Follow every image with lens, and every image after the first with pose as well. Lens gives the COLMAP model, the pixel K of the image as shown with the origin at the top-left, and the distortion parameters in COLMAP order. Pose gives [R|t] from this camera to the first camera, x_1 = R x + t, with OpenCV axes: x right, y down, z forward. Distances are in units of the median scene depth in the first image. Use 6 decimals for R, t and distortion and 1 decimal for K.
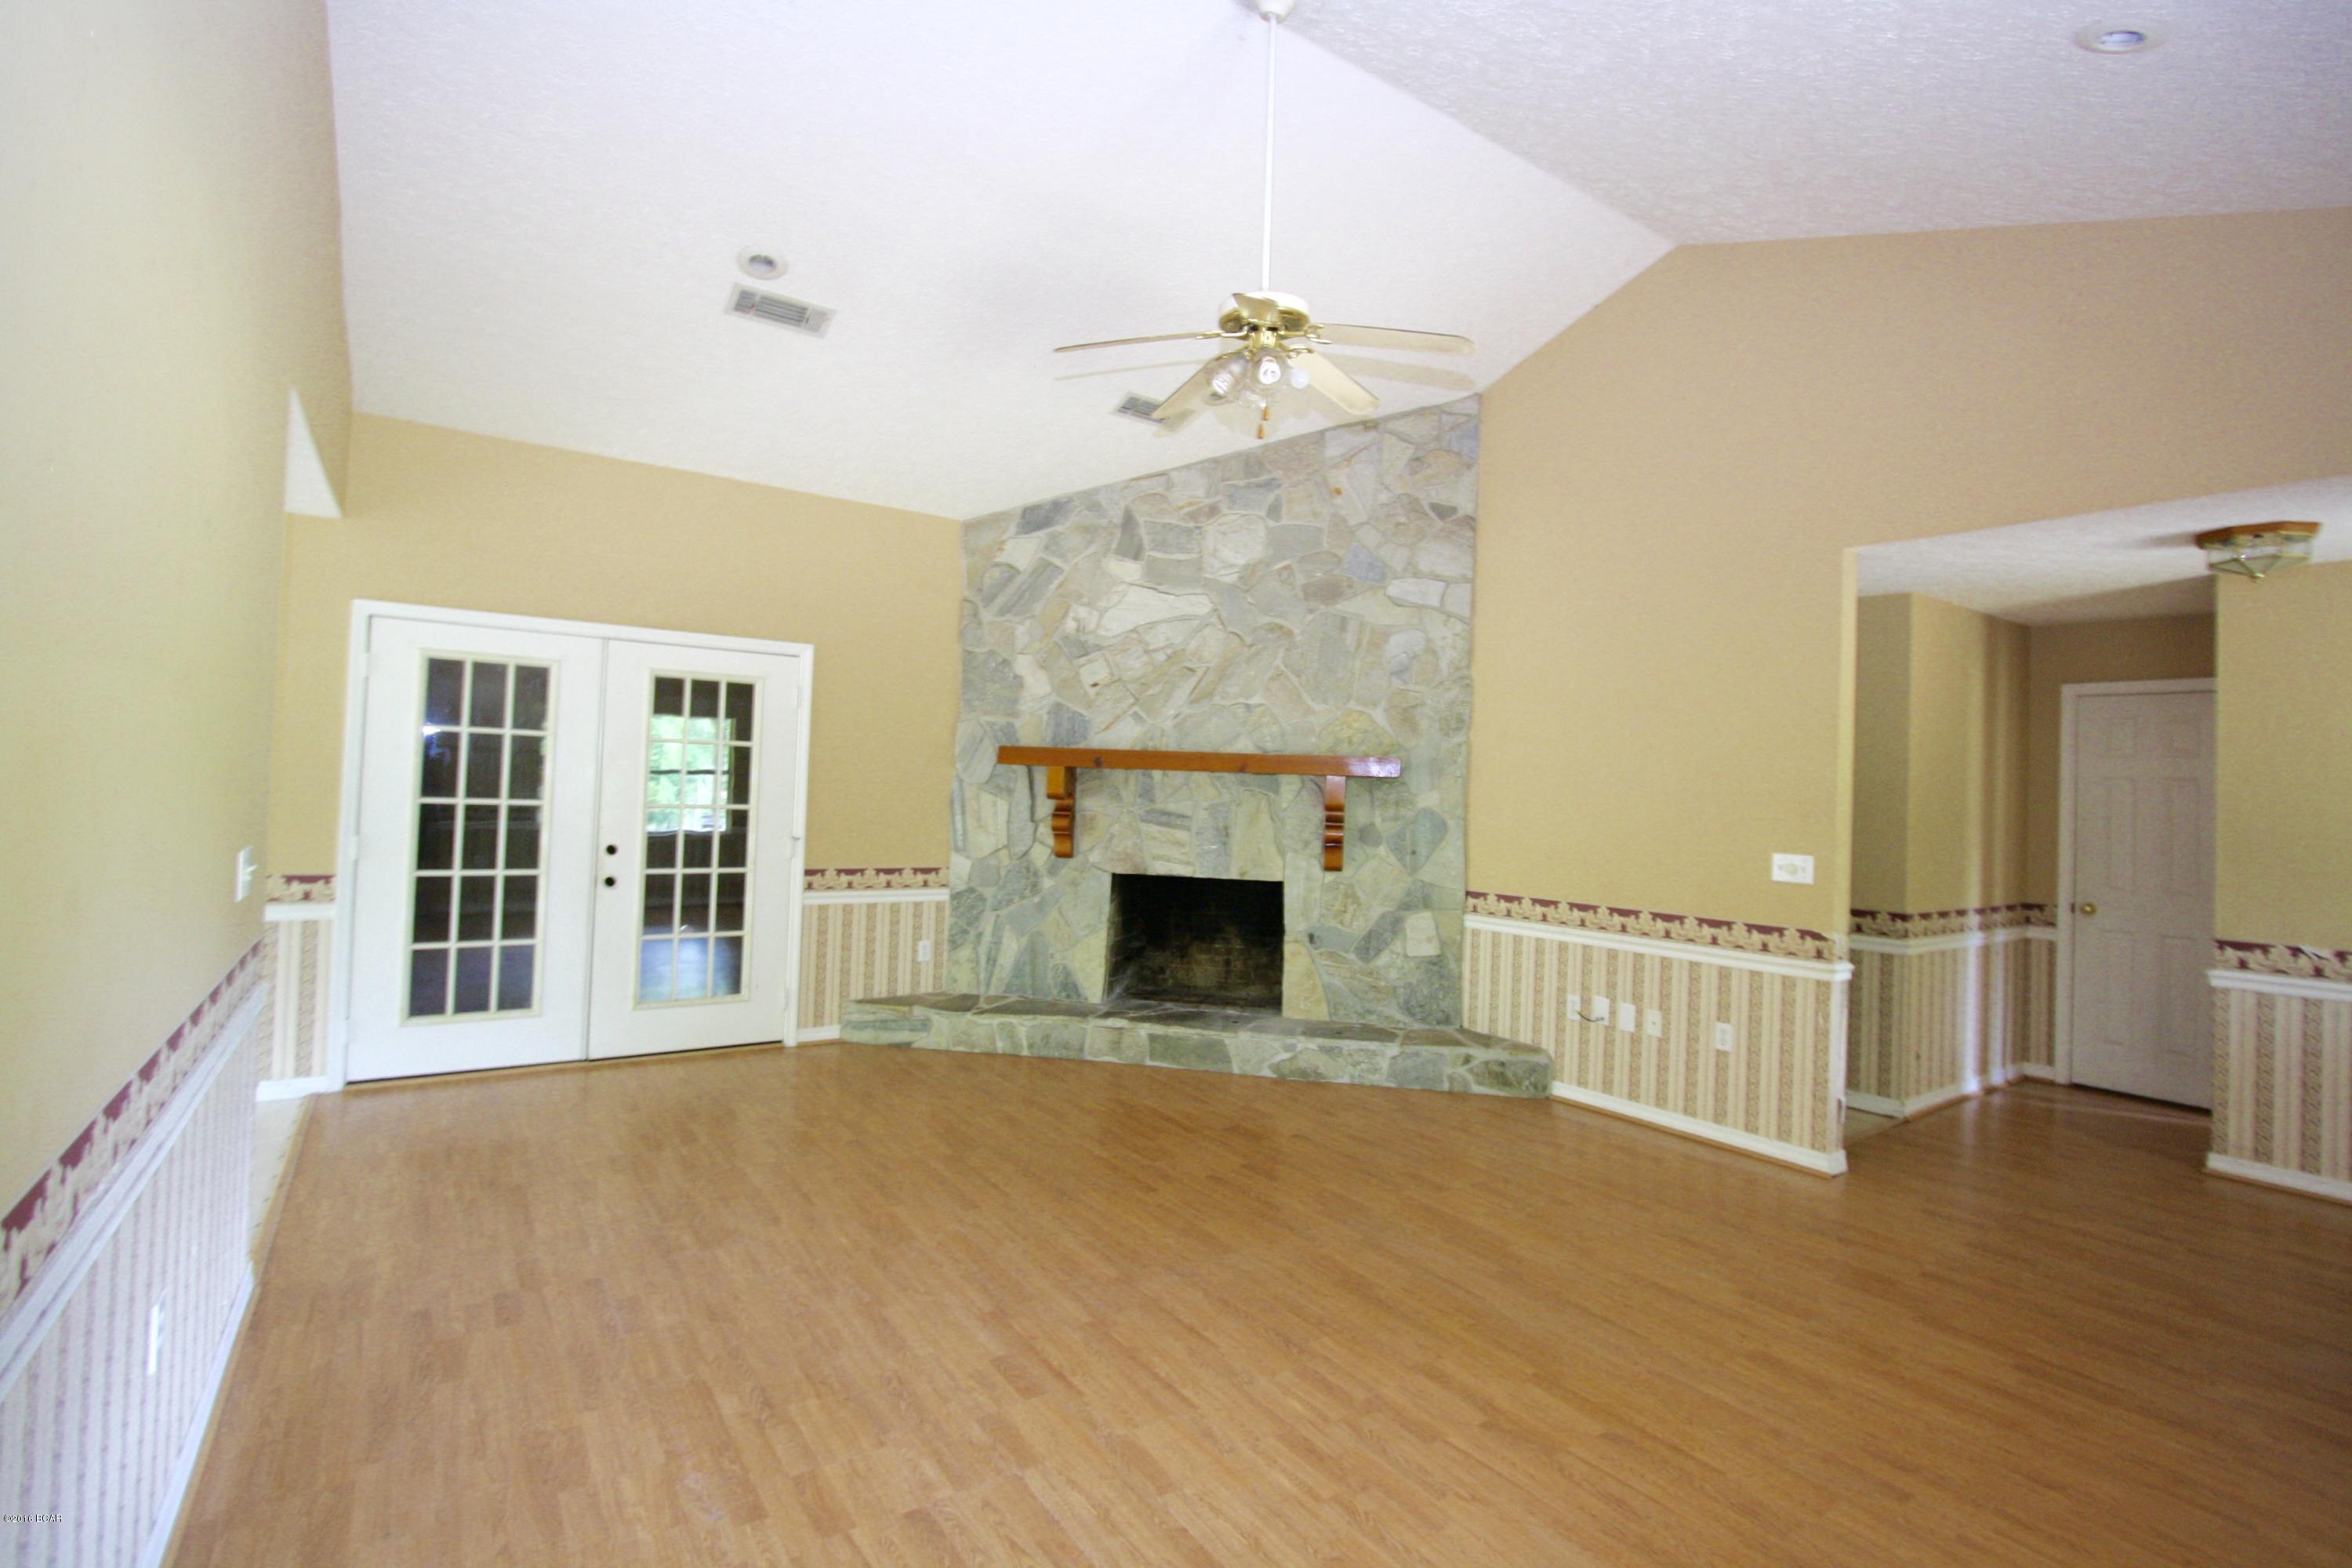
lens RADIAL K [[1094.4, 0, 1192.2], [0, 1094.4, 783.5], [0, 0, 1]] dist [-0.017658, 0.002541]
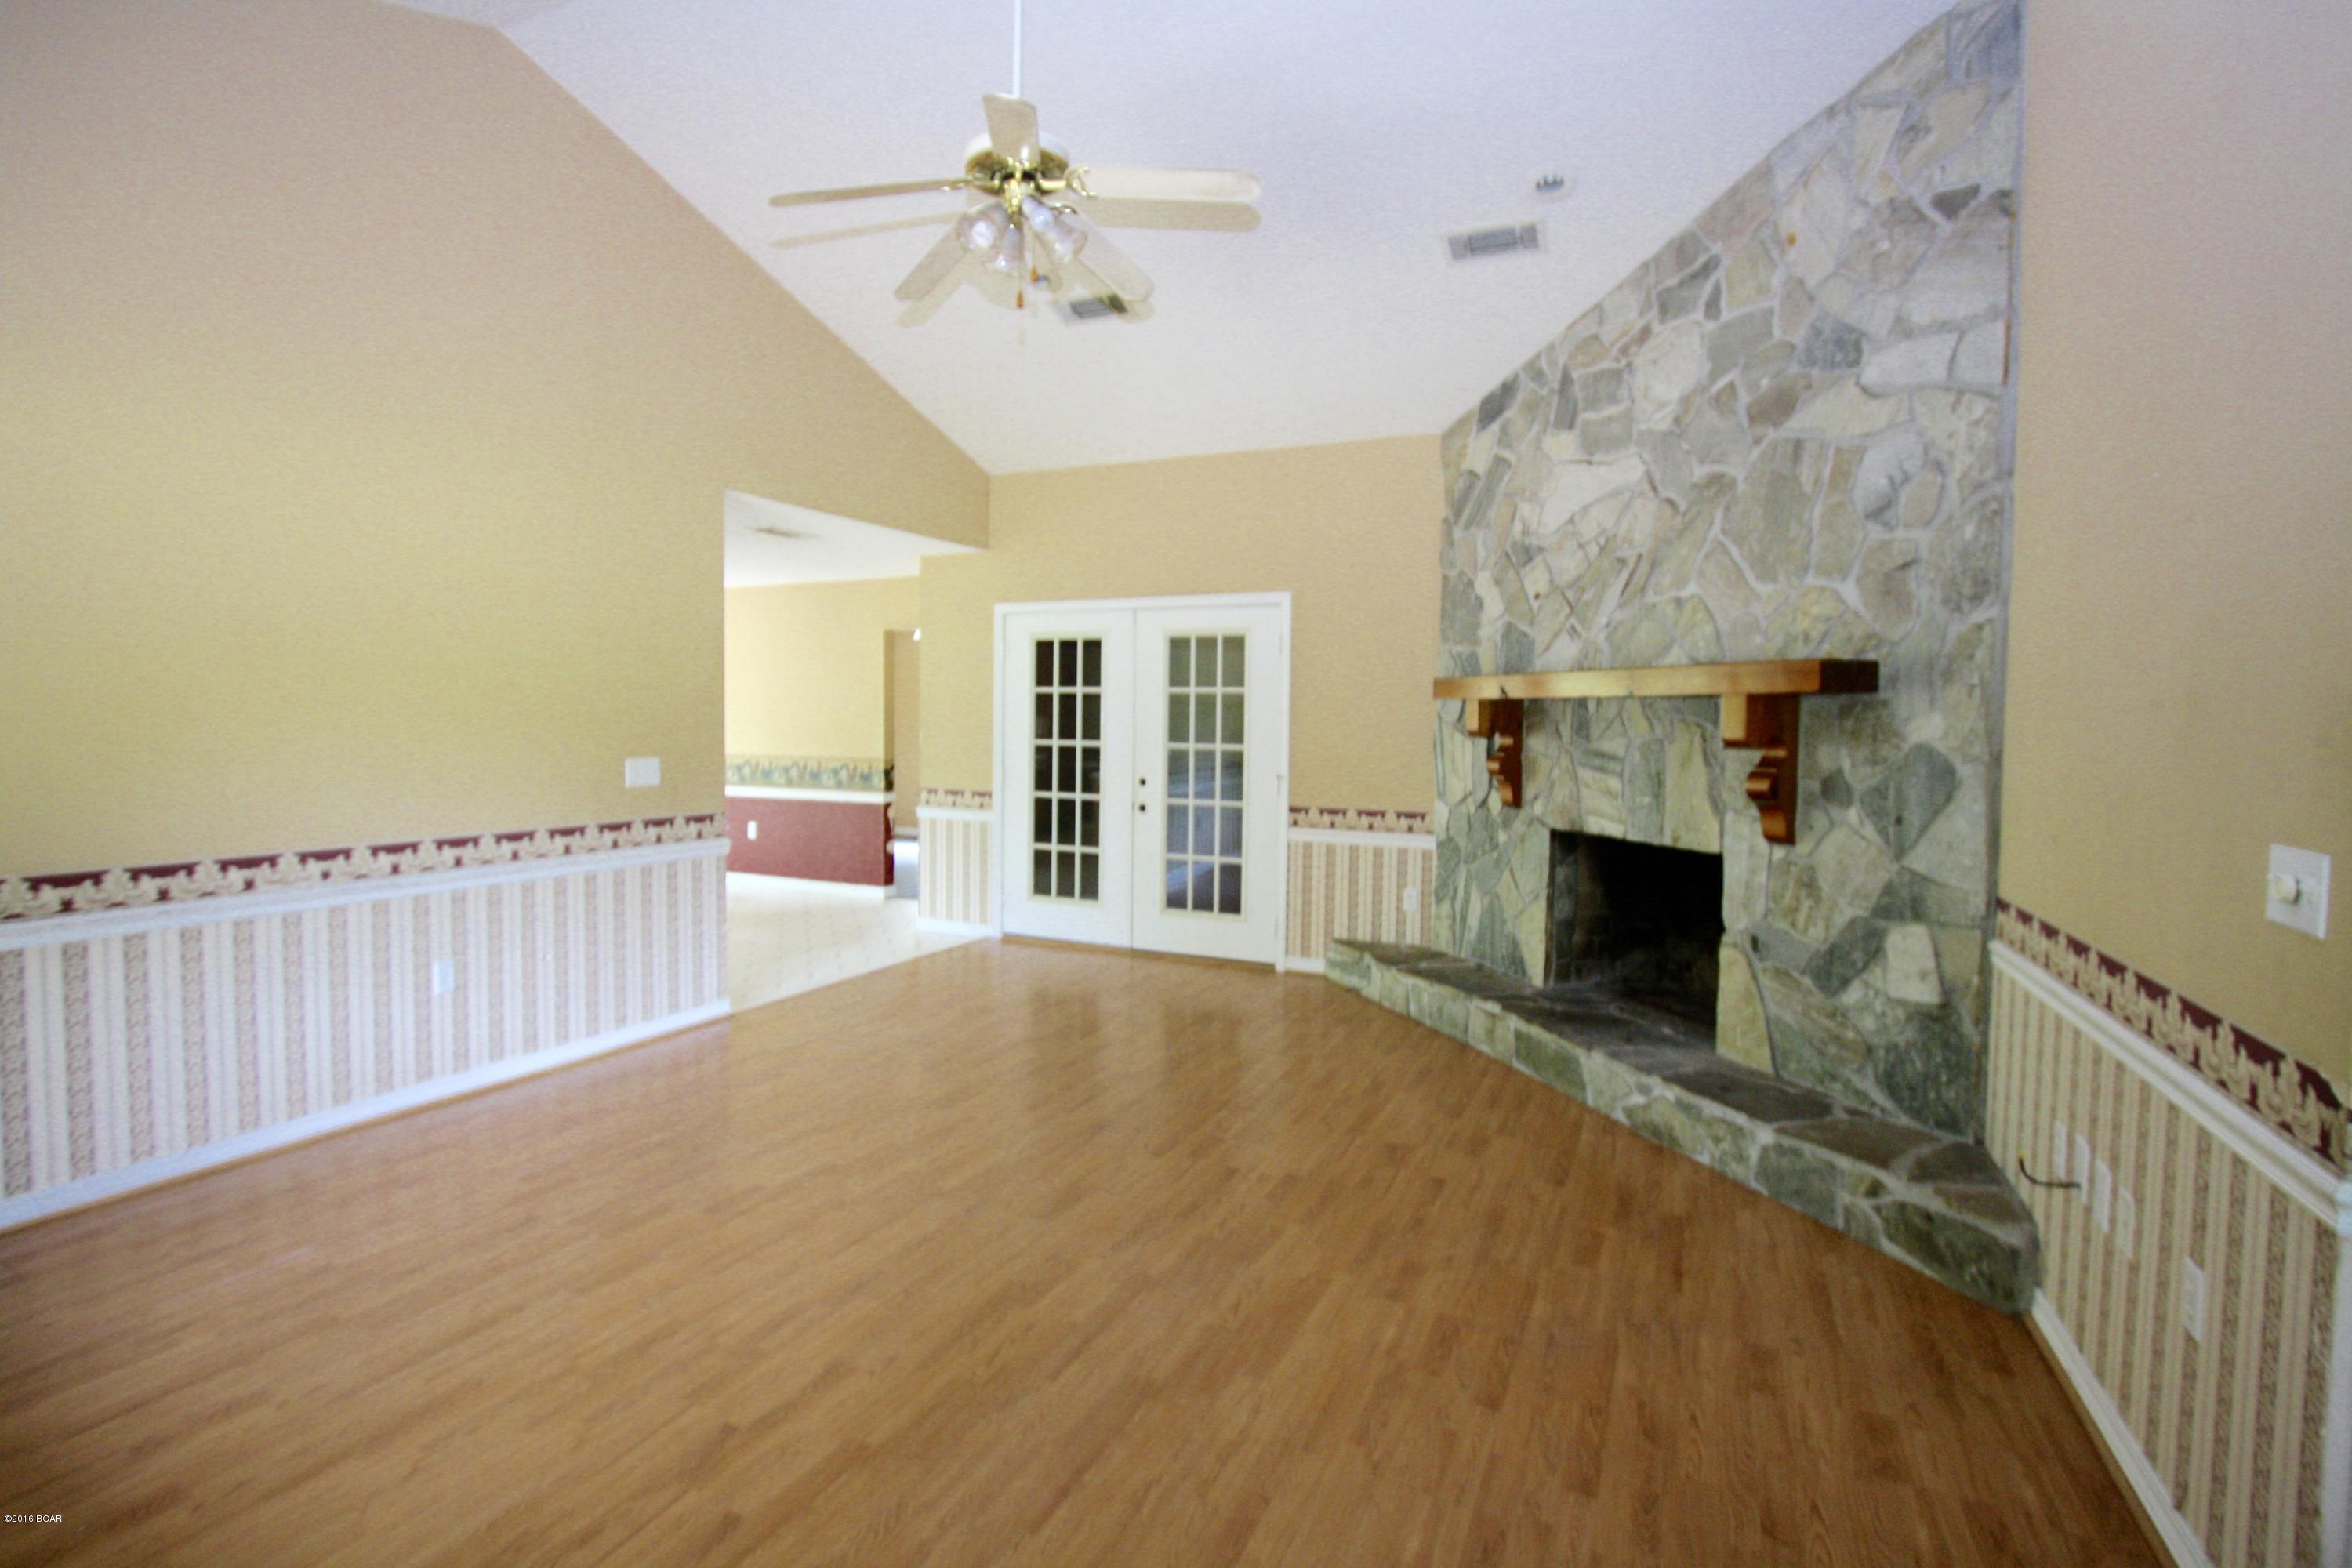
lens RADIAL K [[1094.4, 0, 1177.9], [0, 1094.4, 777.5], [0, 0, 1]] dist [-0.017658, 0.002541]
pose [[0.490313, 0.017949, -0.871361, 0.515837], [0.009326, 0.999623, 0.025839, 0.021832], [0.871496, -0.020796, 0.489961, 0.387222]]
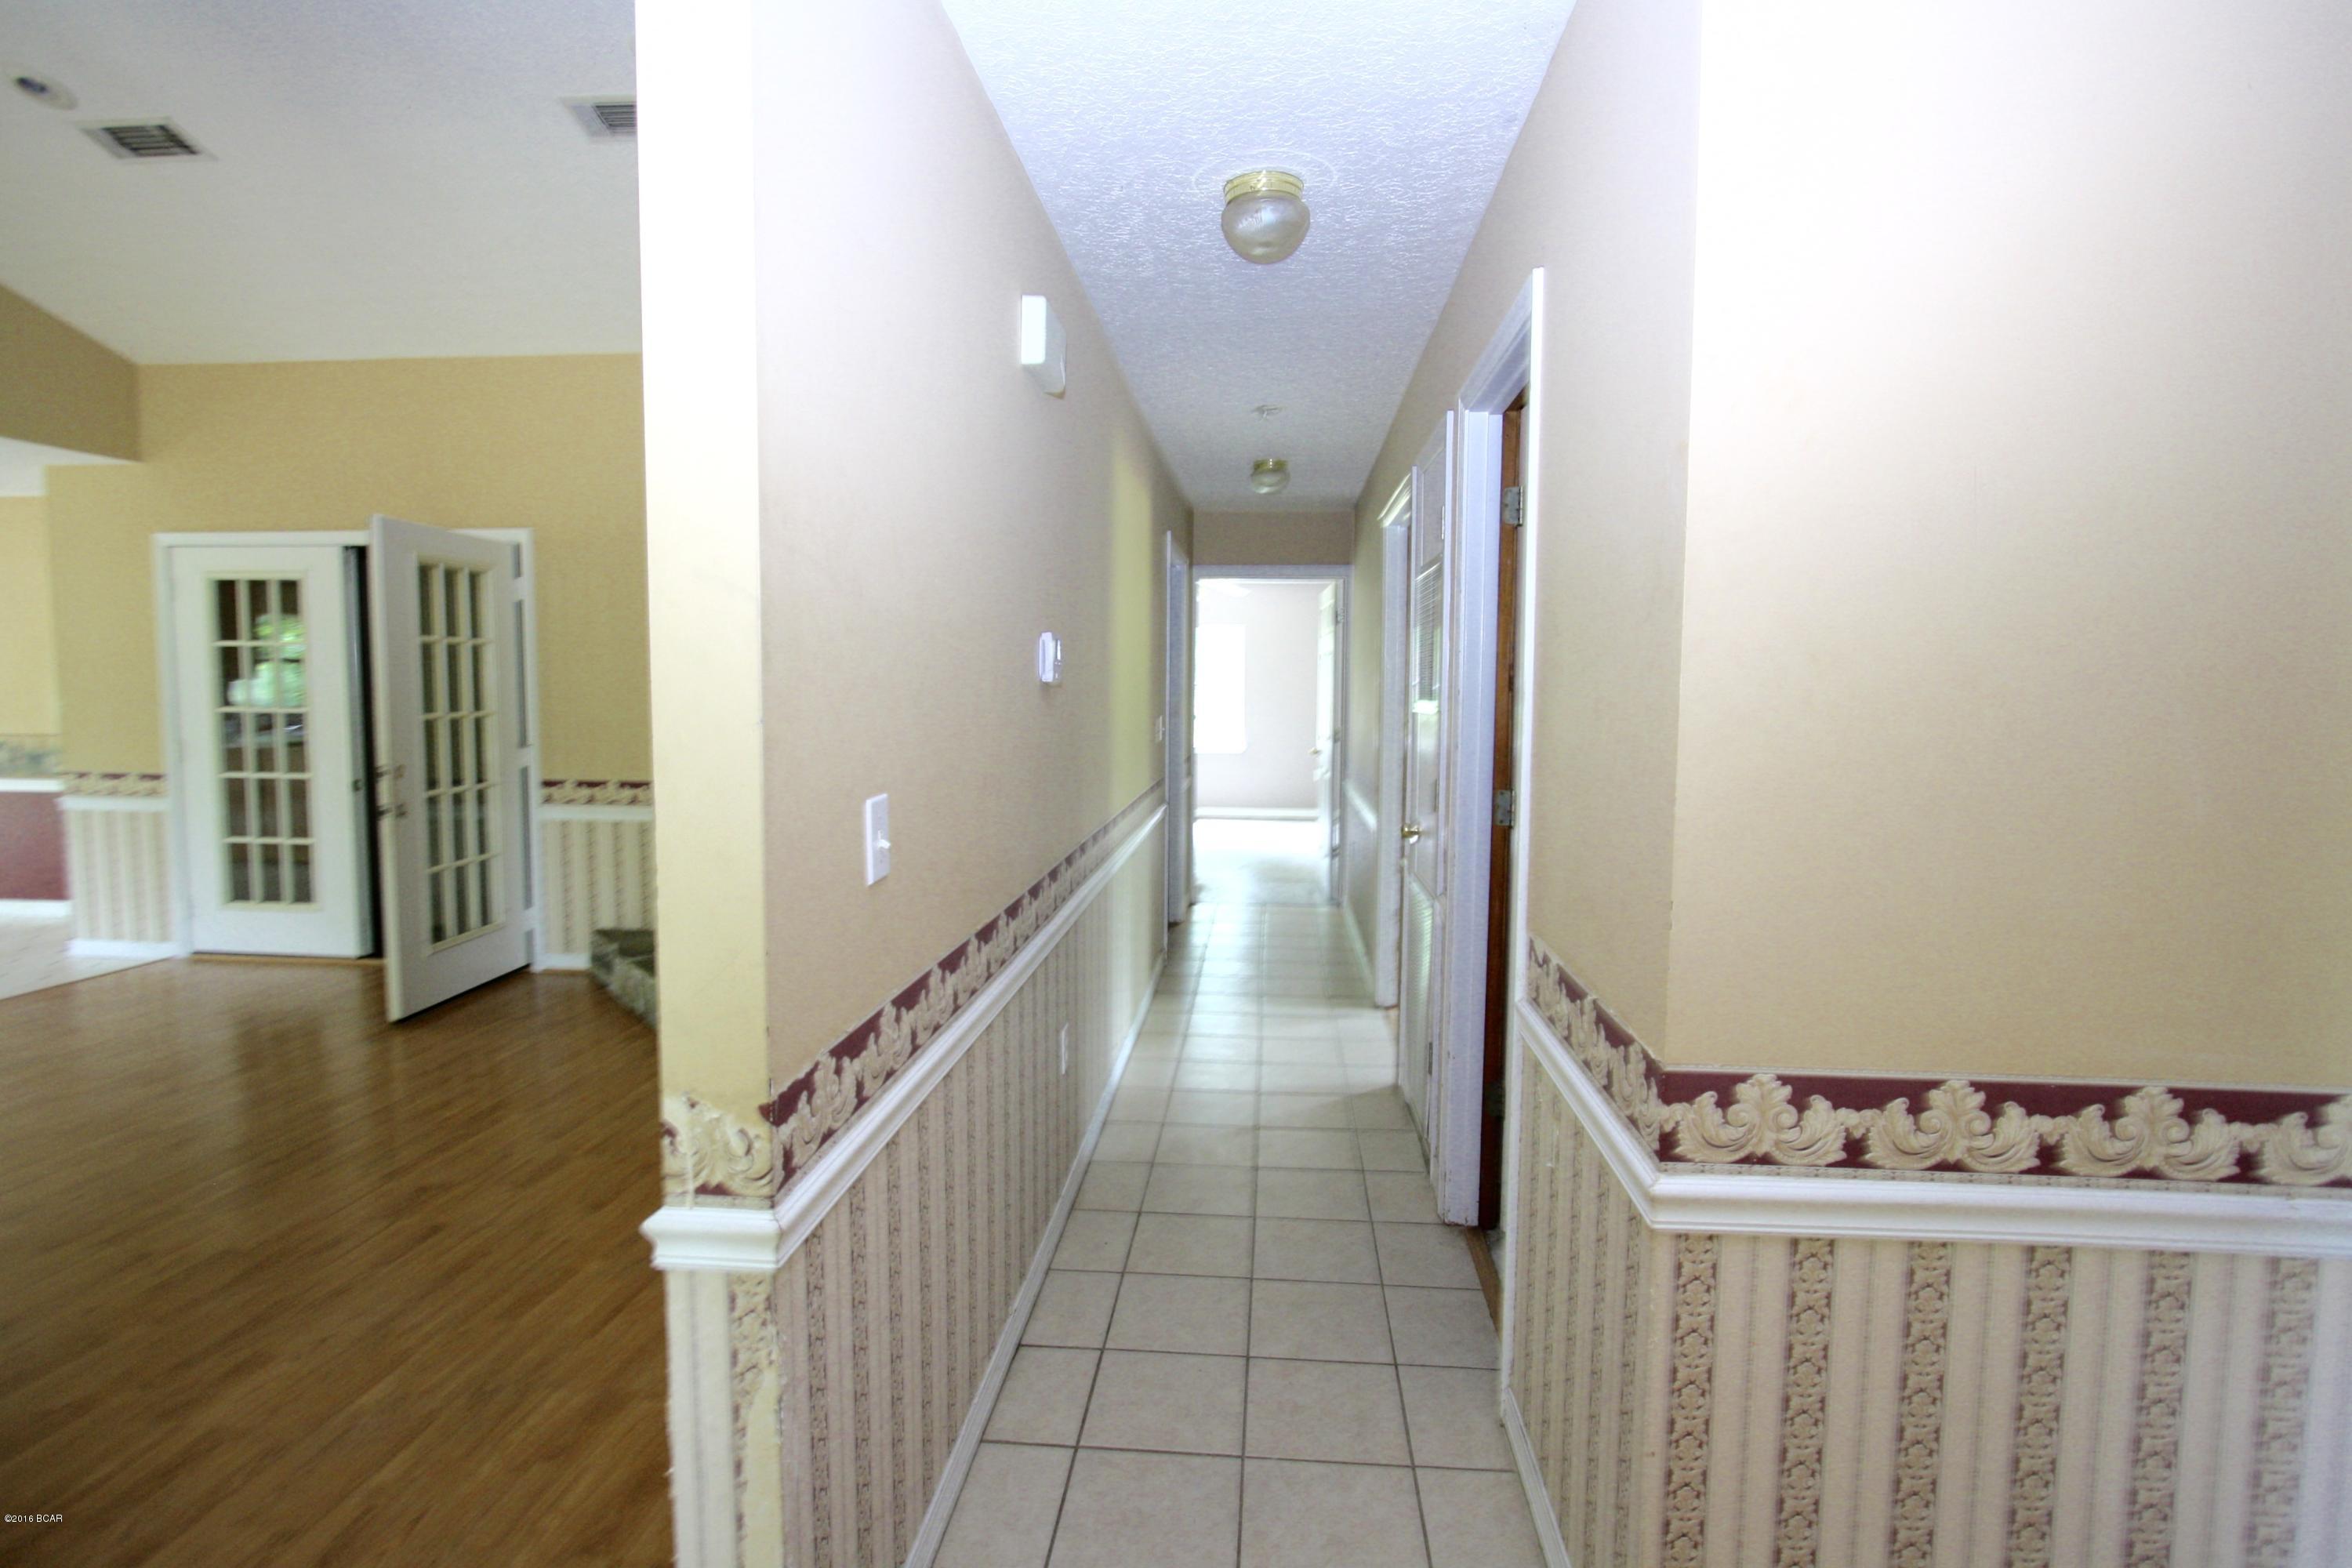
lens RADIAL K [[1094.4, 0, 1184.6], [0, 1094.4, 768.9], [0, 0, 1]] dist [-0.017658, 0.002541]
pose [[0.764482, 0.014037, -0.644492, 0.637676], [0.020841, 0.998702, 0.046472, 0.038389], [0.644308, -0.048959, 0.763197, 0.655671]]
